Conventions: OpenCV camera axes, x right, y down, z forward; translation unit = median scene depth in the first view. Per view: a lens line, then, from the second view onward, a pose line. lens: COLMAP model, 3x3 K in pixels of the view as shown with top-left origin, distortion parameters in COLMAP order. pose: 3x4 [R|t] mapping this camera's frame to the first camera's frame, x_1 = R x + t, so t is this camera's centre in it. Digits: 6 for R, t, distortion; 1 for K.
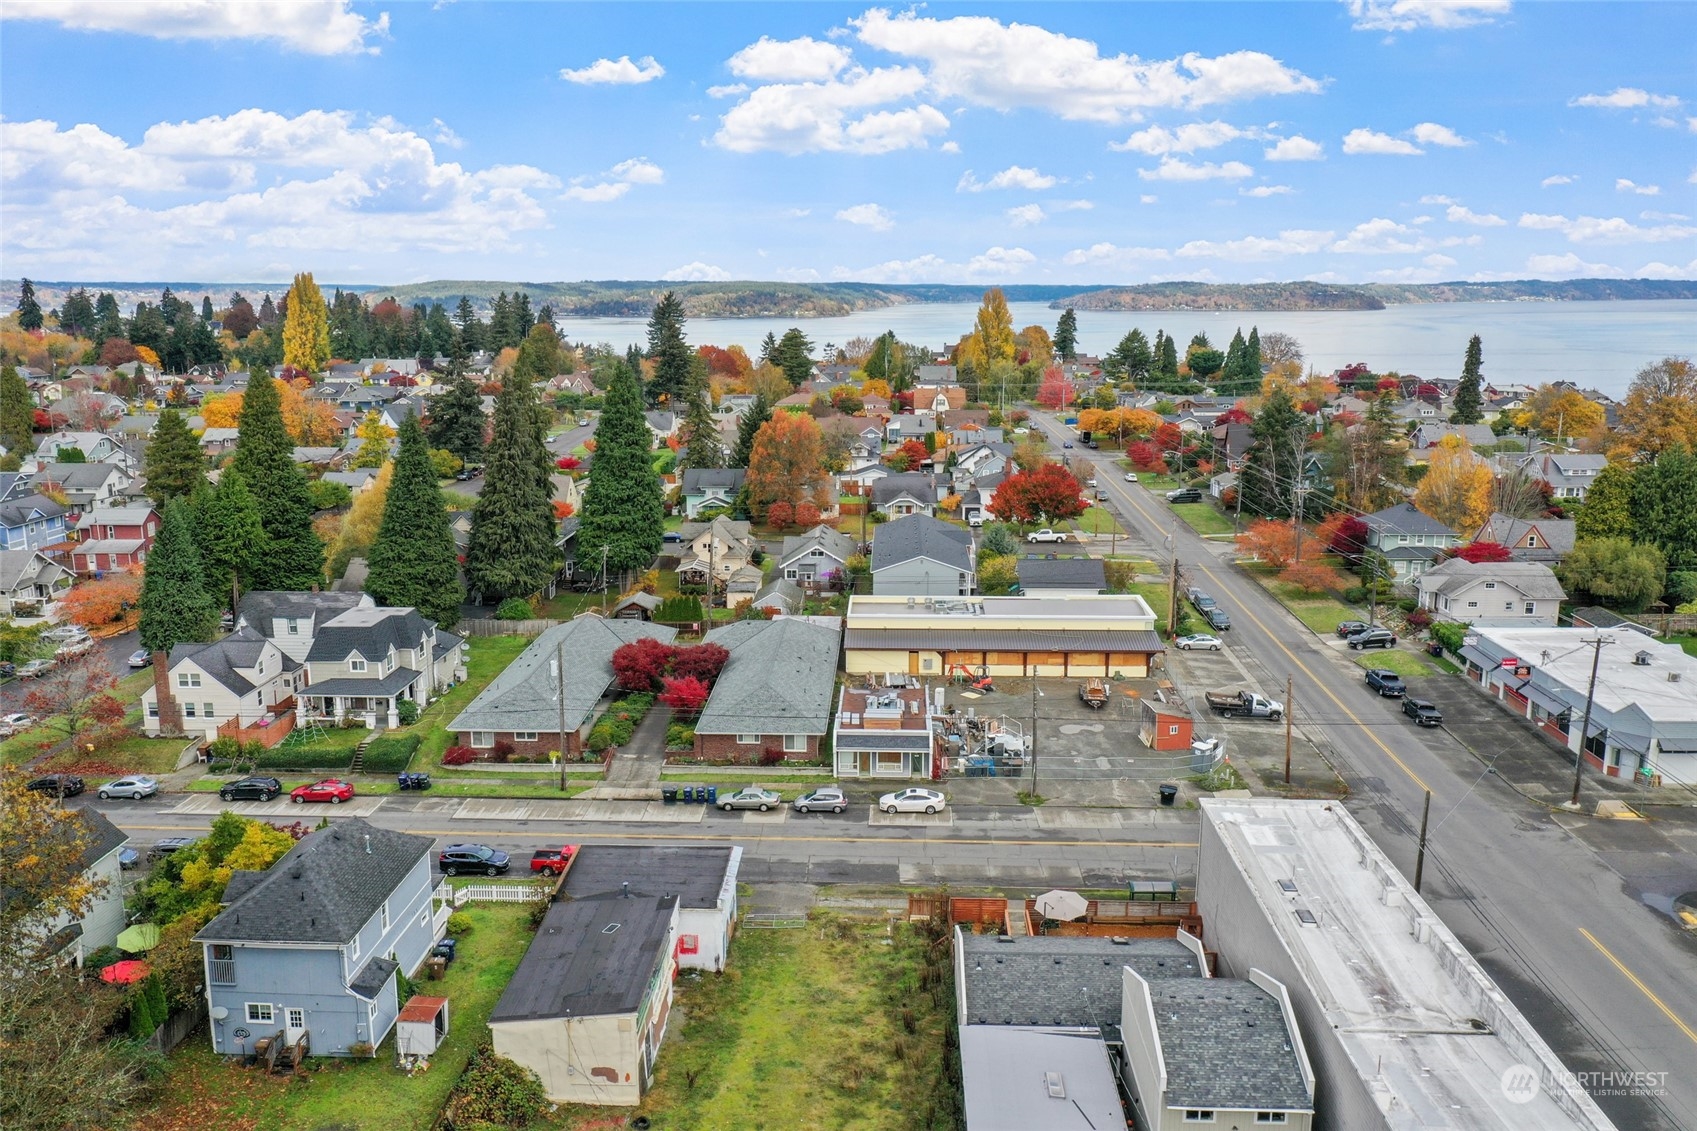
lens RADIAL K [[1345.4, 0, 849.3], [0, 1345.4, 570.6], [0, 0, 1]] dist [0.011872, -0.013505]
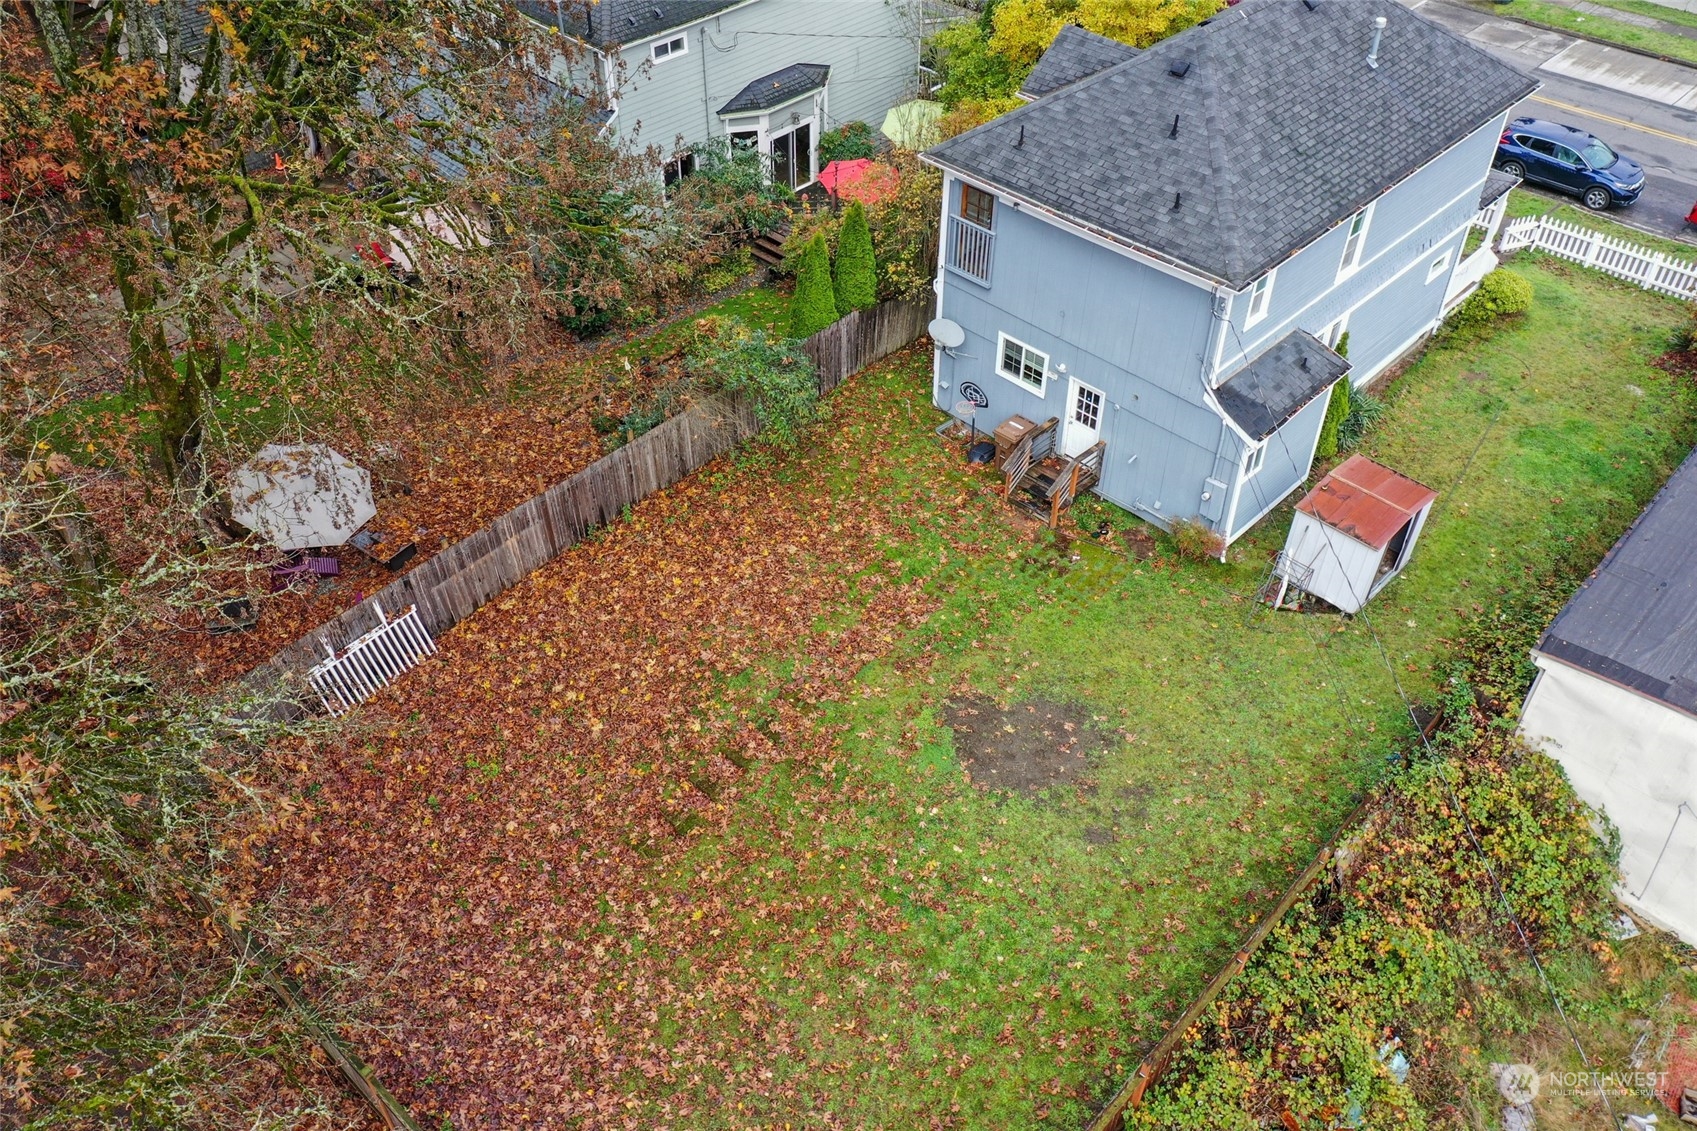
lens RADIAL K [[1345.4, 0, 848.3], [0, 1345.4, 569.3], [0, 0, 1]] dist [0.011872, -0.013505]
pose [[0.744398, 0.443673, -0.499025, -0.217109], [-0.132659, 0.830705, 0.540676, 0.144080], [0.654426, -0.336278, 0.677232, 0.607239]]
